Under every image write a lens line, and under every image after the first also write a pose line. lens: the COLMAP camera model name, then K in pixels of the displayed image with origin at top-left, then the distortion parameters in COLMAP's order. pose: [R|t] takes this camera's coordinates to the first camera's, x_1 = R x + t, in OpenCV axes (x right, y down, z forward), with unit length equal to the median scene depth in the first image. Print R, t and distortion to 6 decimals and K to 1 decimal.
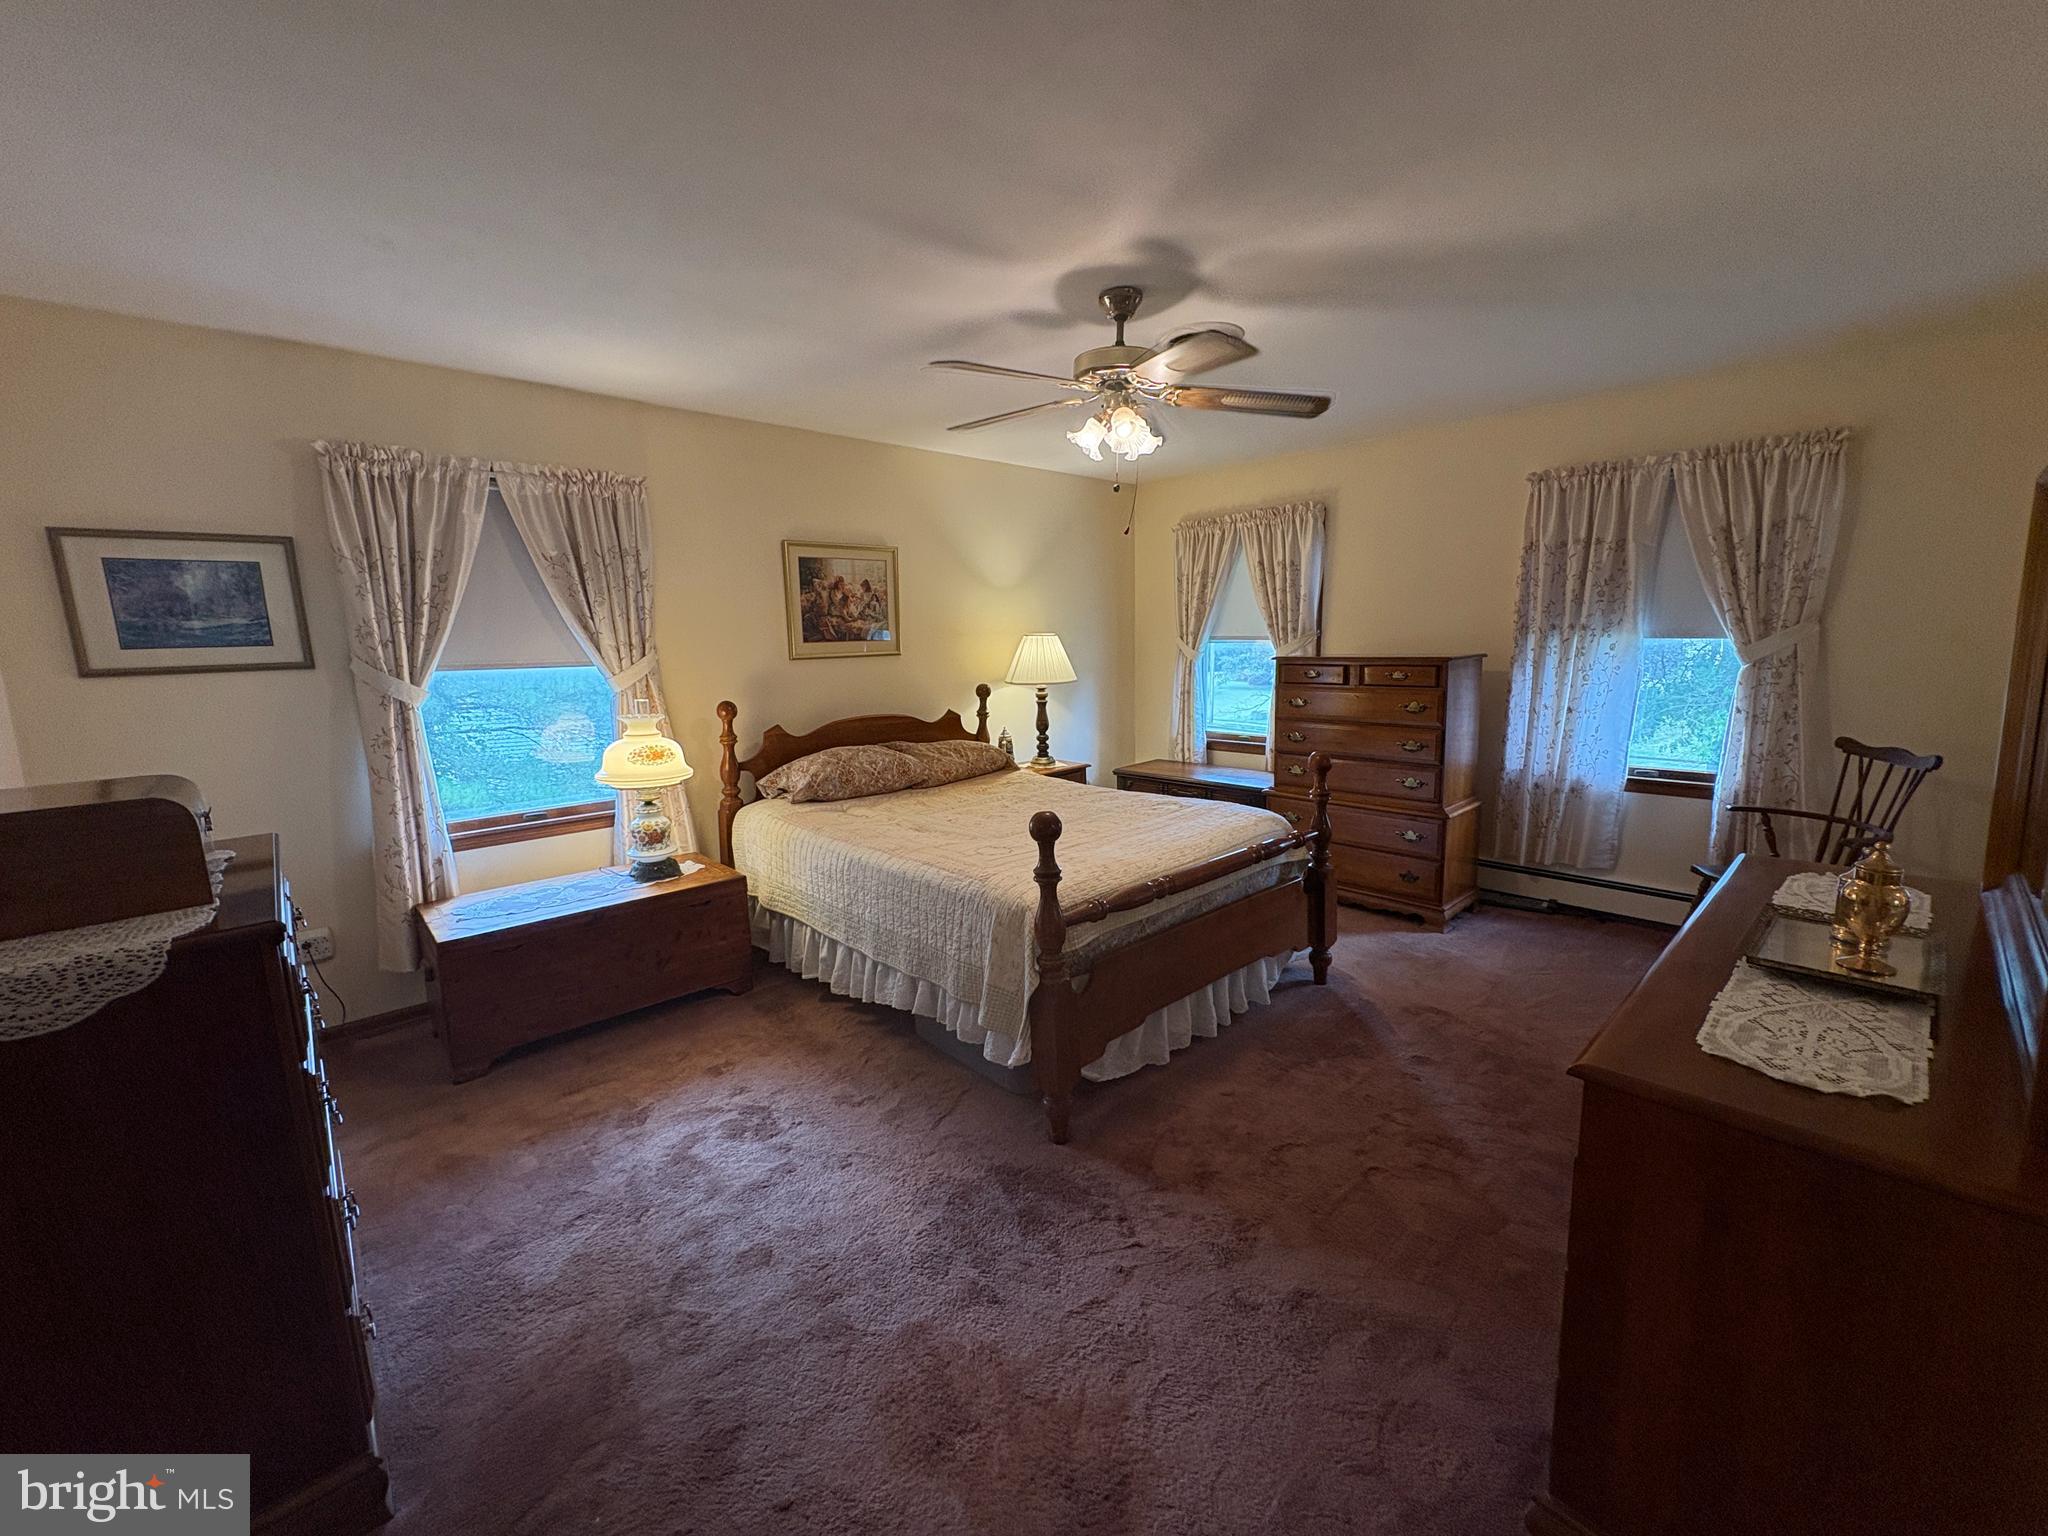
lens RADIAL K [[813.6, 0, 1019.6], [0, 813.6, 761.4], [0, 0, 1]] dist [-0.002682, 0.000731]
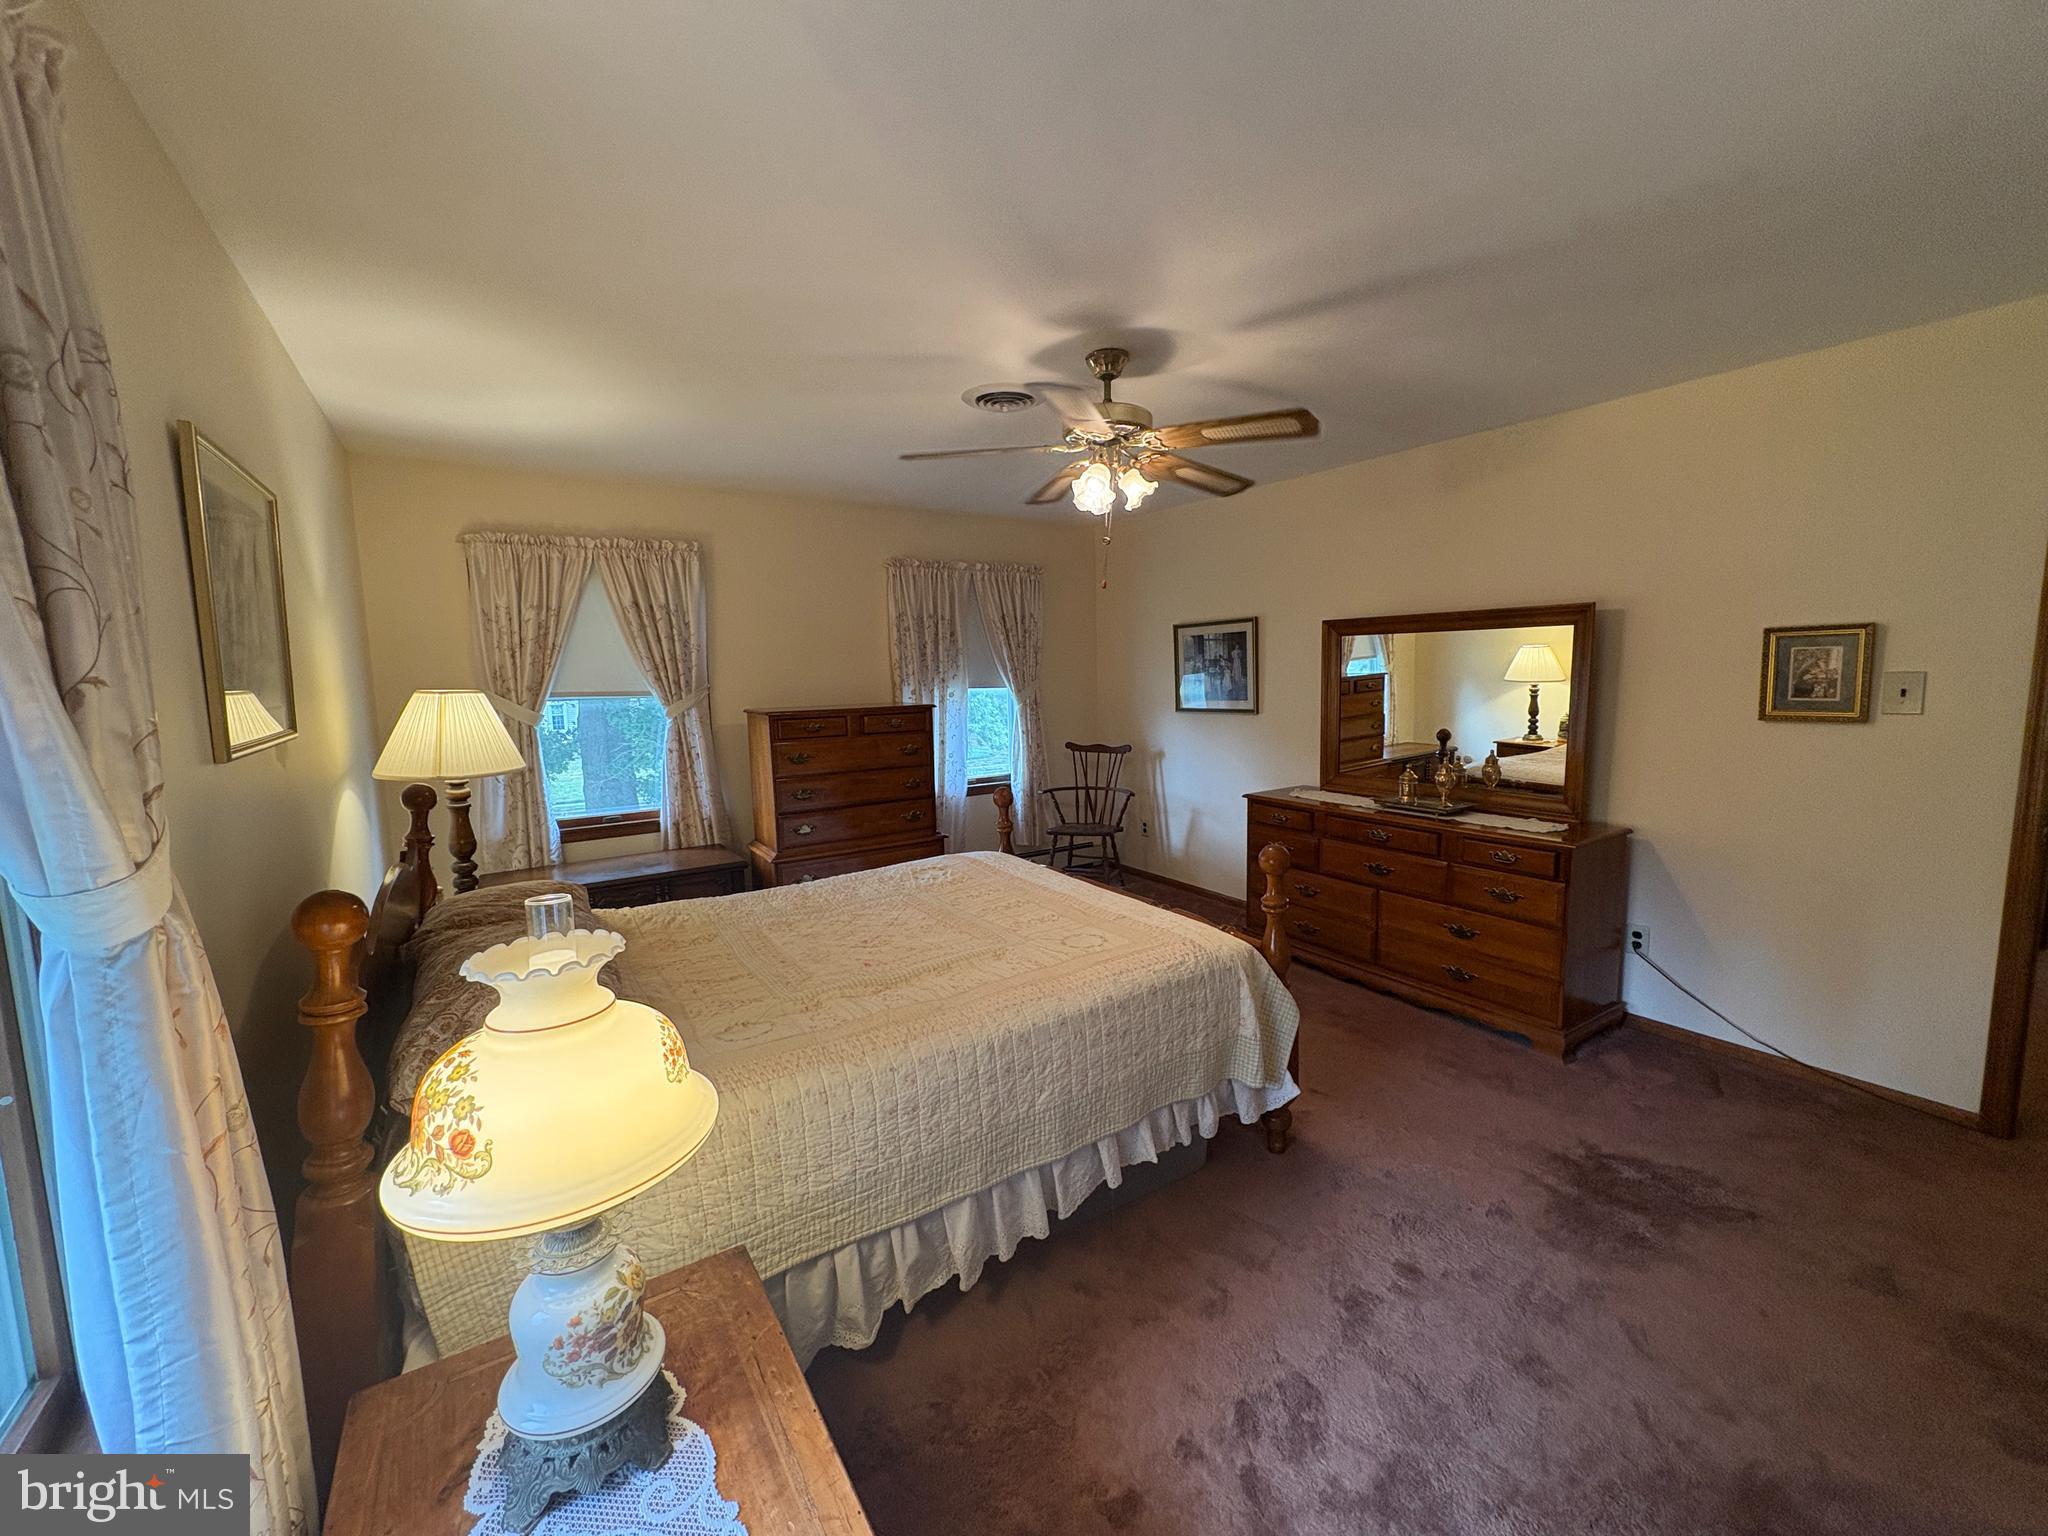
lens RADIAL K [[813.6, 0, 1025.2], [0, 813.6, 765.8], [0, 0, 1]] dist [-0.002682, 0.000731]
pose [[0.150219, -0.080743, 0.985350, -0.643983], [0.176933, 0.982765, 0.053558, -0.077645], [-0.972692, 0.166295, 0.161916, 0.695652]]
